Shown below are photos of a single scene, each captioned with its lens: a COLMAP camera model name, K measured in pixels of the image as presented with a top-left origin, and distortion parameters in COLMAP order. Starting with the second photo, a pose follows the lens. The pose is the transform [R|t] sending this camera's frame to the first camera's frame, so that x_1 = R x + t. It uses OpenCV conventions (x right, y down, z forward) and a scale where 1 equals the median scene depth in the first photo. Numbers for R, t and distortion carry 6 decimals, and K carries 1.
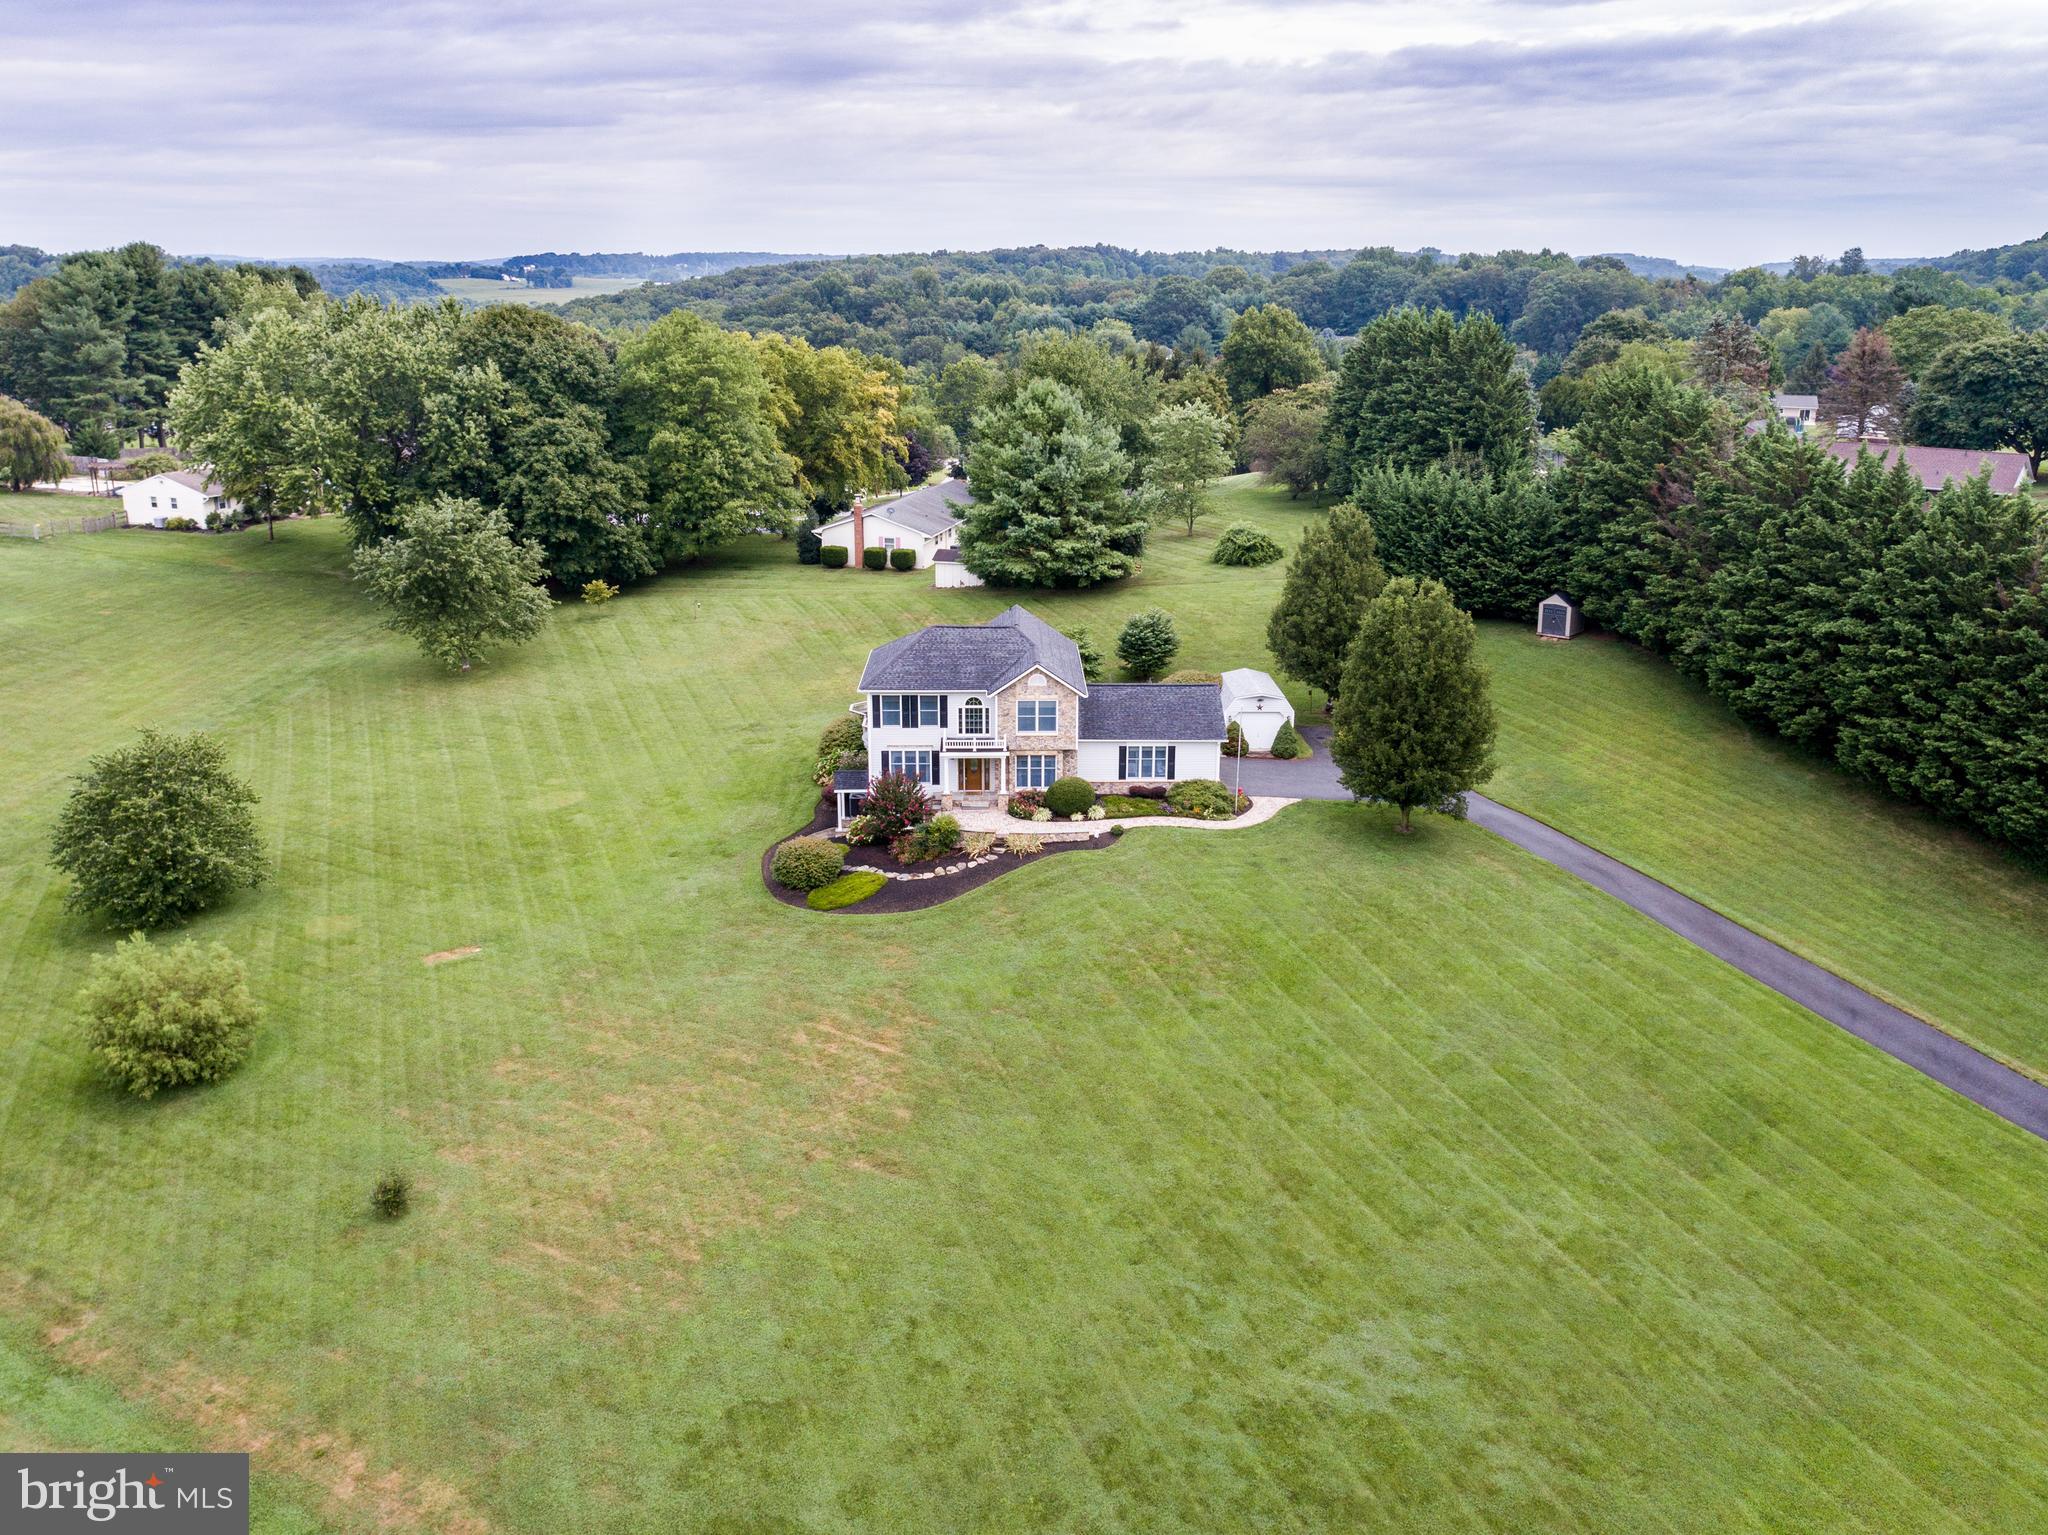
lens RADIAL K [[1637.4, 0, 1106.2], [0, 1637.4, 769.0], [0, 0, 1]] dist [-0.008091, -0.001981]
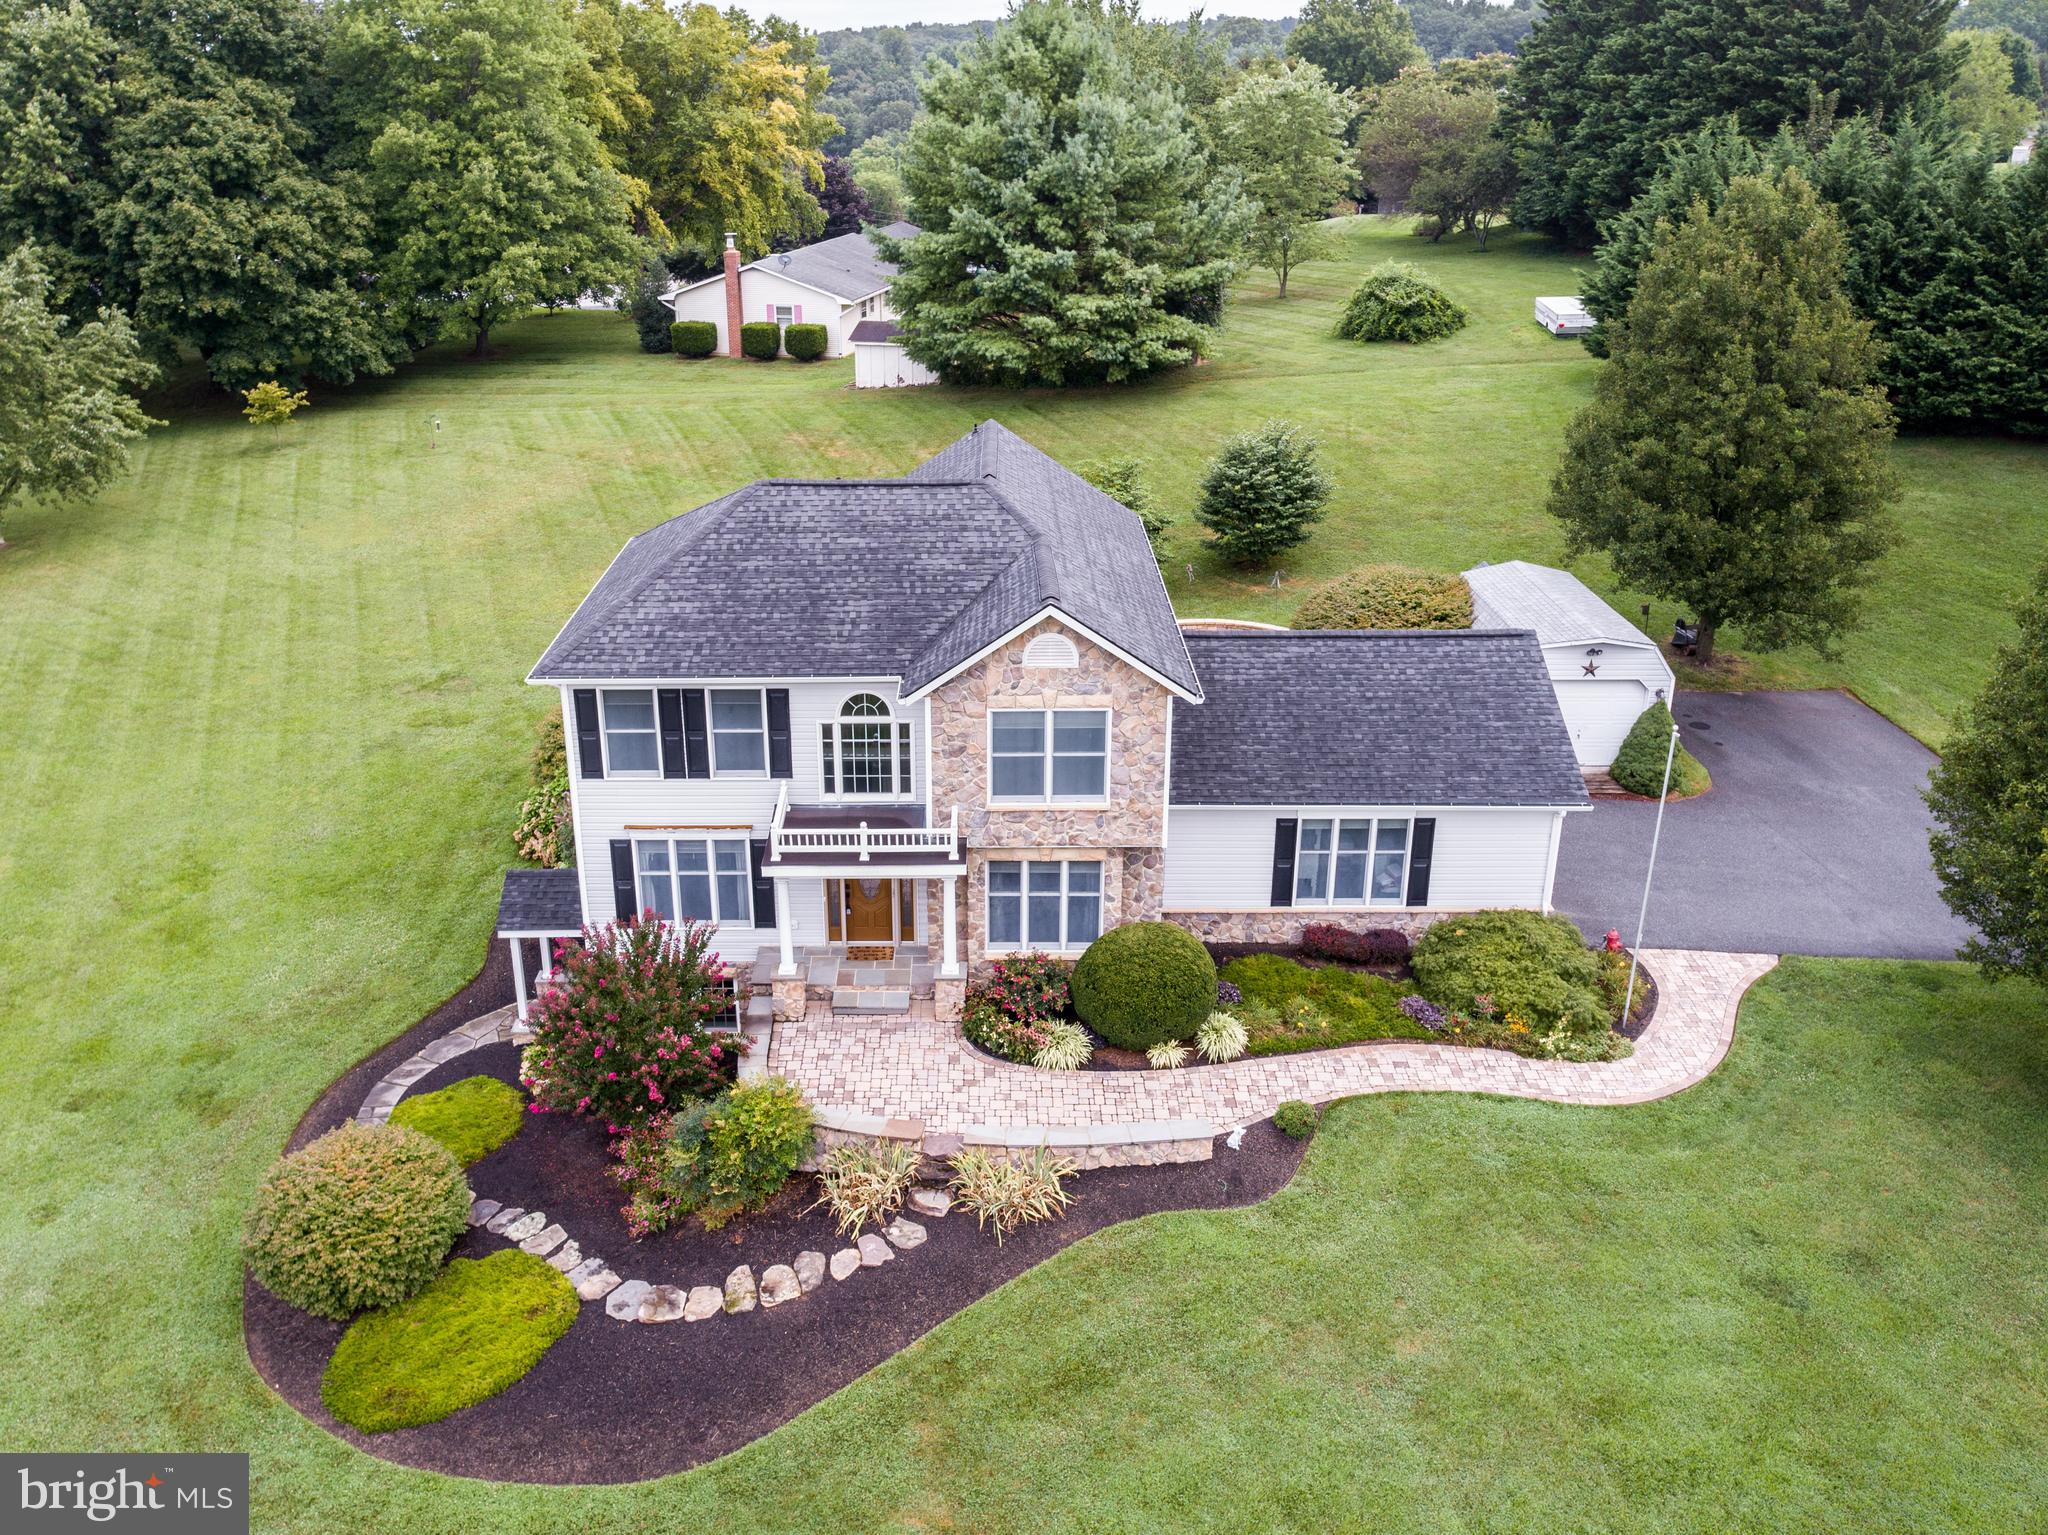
lens RADIAL K [[1685.5, 0, 945.4], [0, 1685.5, 722.6], [0, 0, 1]] dist [-0.019757, 0.014903]
pose [[0.996278, 0.004212, -0.086093, -0.025512], [0.002808, 0.996689, 0.081255, -0.051065], [0.086150, -0.081194, 0.992968, 0.496868]]
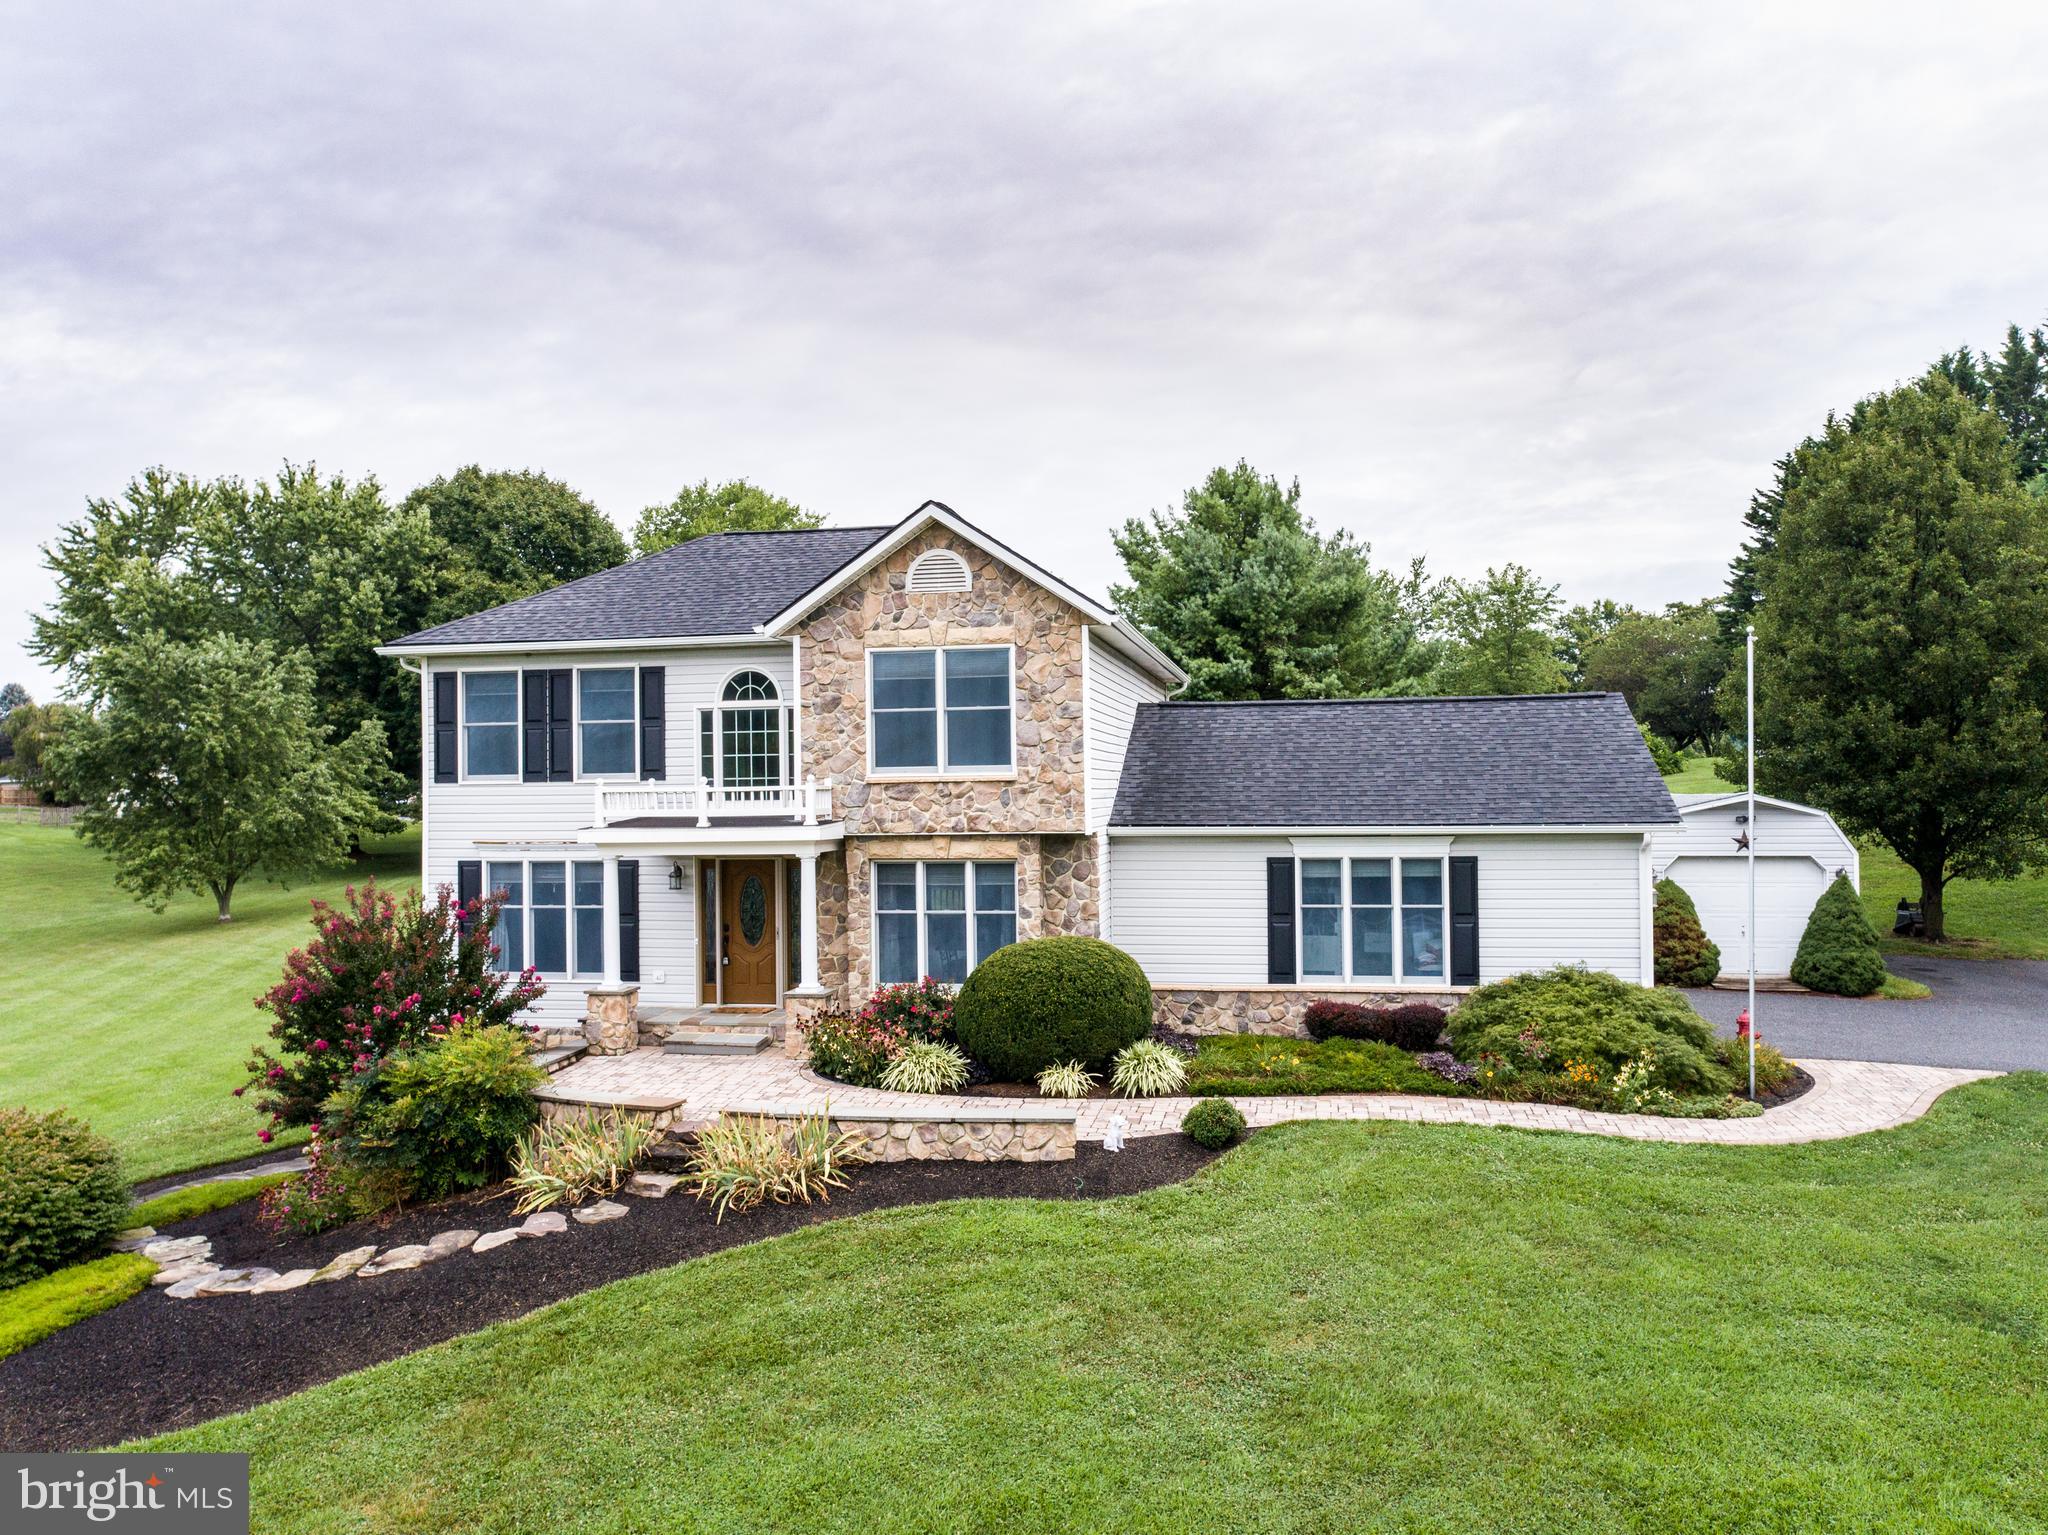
lens RADIAL K [[1554.5, 0, 1015.5], [0, 1554.5, 767.5], [0, 0, 1]] dist [-0.019322, 0.007201]
pose [[0.968081, -0.032465, -0.248526, 0.025775], [-0.043973, 0.954196, -0.295934, 0.040508], [0.246750, 0.297417, 0.922311, 0.583768]]
